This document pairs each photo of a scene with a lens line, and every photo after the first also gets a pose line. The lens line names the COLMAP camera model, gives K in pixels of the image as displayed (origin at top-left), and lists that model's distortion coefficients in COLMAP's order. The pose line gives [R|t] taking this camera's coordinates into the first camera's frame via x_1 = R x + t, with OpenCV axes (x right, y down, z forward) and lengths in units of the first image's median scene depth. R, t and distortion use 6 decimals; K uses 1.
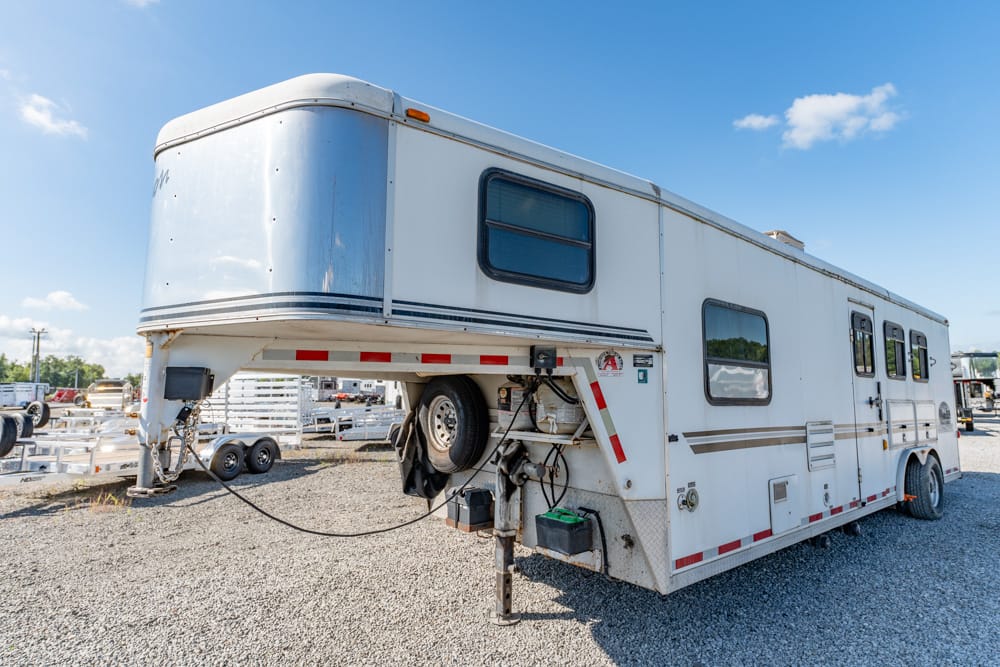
lens RADIAL K [[513.7, 0, 500.0], [0, 513.7, 333.5], [0, 0, 1]] dist [-0.001159, 0.000670]
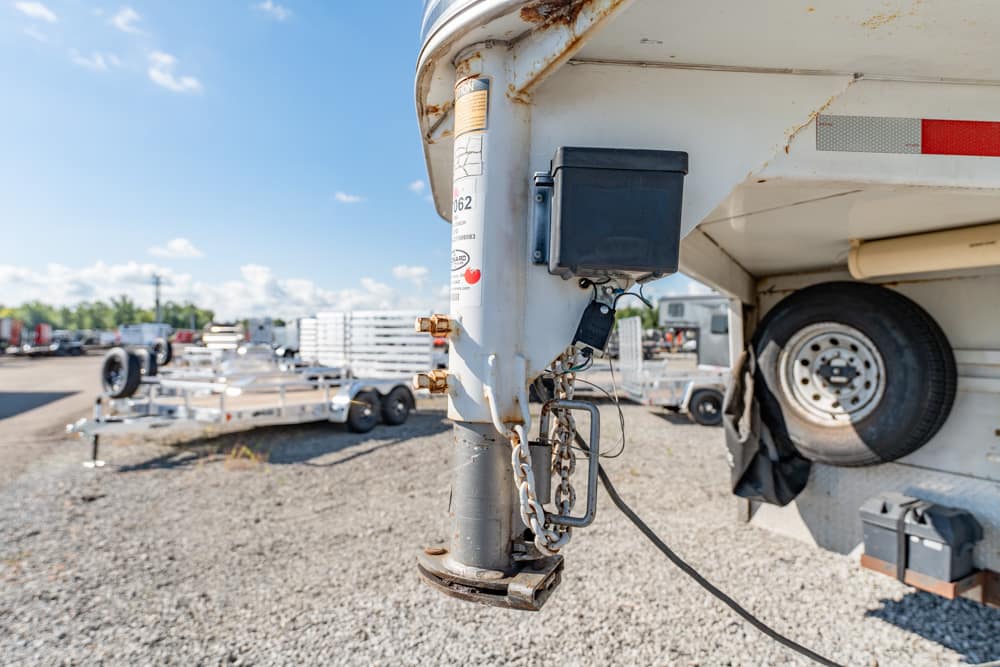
lens RADIAL K [[539.1, 0, 500.0], [0, 539.1, 333.5], [0, 0, 1]] dist [0.000917, -0.000535]
pose [[0.985676, 0.014185, -0.168055, -0.203924], [0.002746, 0.994975, 0.100087, 0.042885], [0.168631, -0.099115, 0.980683, 0.228132]]
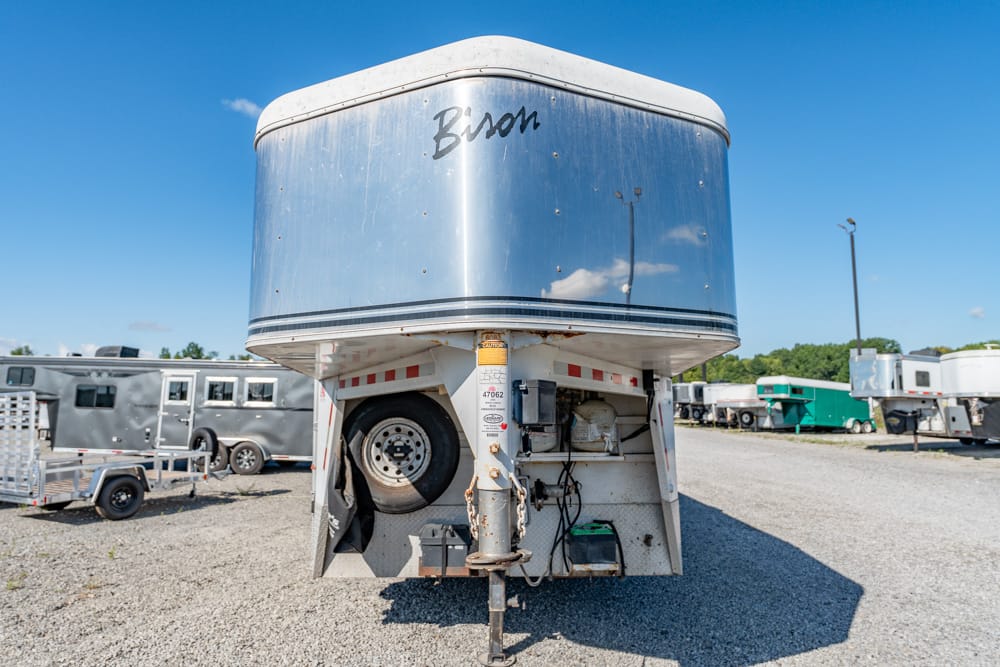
lens RADIAL K [[614.6, 0, 500.0], [0, 614.6, 333.5], [0, 0, 1]] dist [-0.000331, -0.001538]
pose [[0.631065, 0.092522, 0.770193, -0.439861], [-0.080939, 0.995296, -0.053244, 0.016126], [-0.771496, -0.028738, 0.635585, 0.157002]]
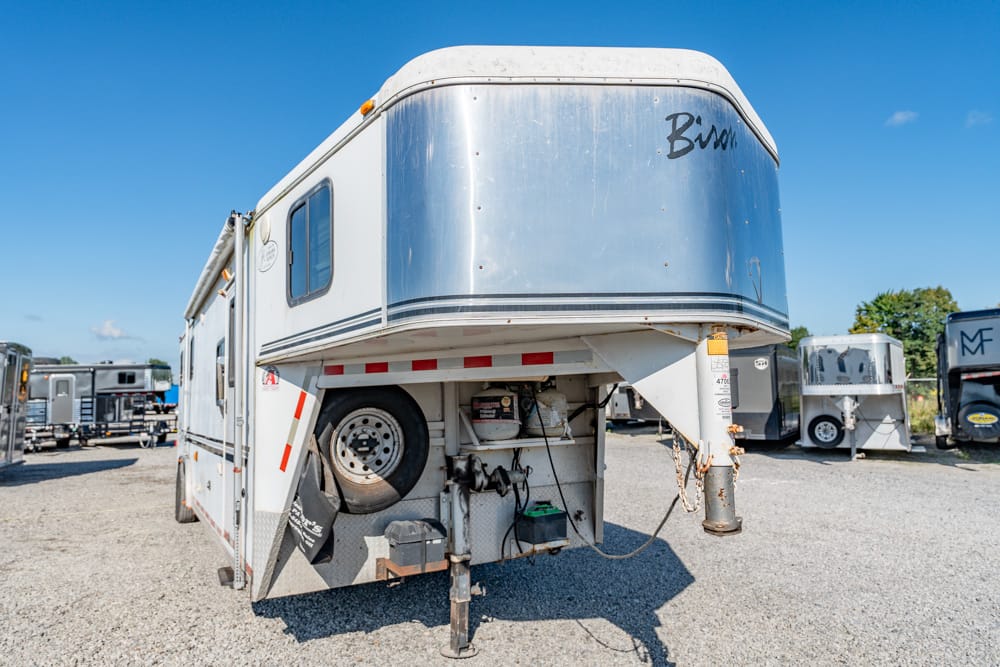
lens RADIAL K [[629.0, 0, 500.0], [0, 629.0, 333.5], [0, 0, 1]] dist [-0.001065, -0.000317]
pose [[0.166573, 0.095825, 0.981362, -0.555851], [-0.093516, 0.992316, -0.081021, 0.040867], [-0.981585, -0.078277, 0.174254, 0.388137]]
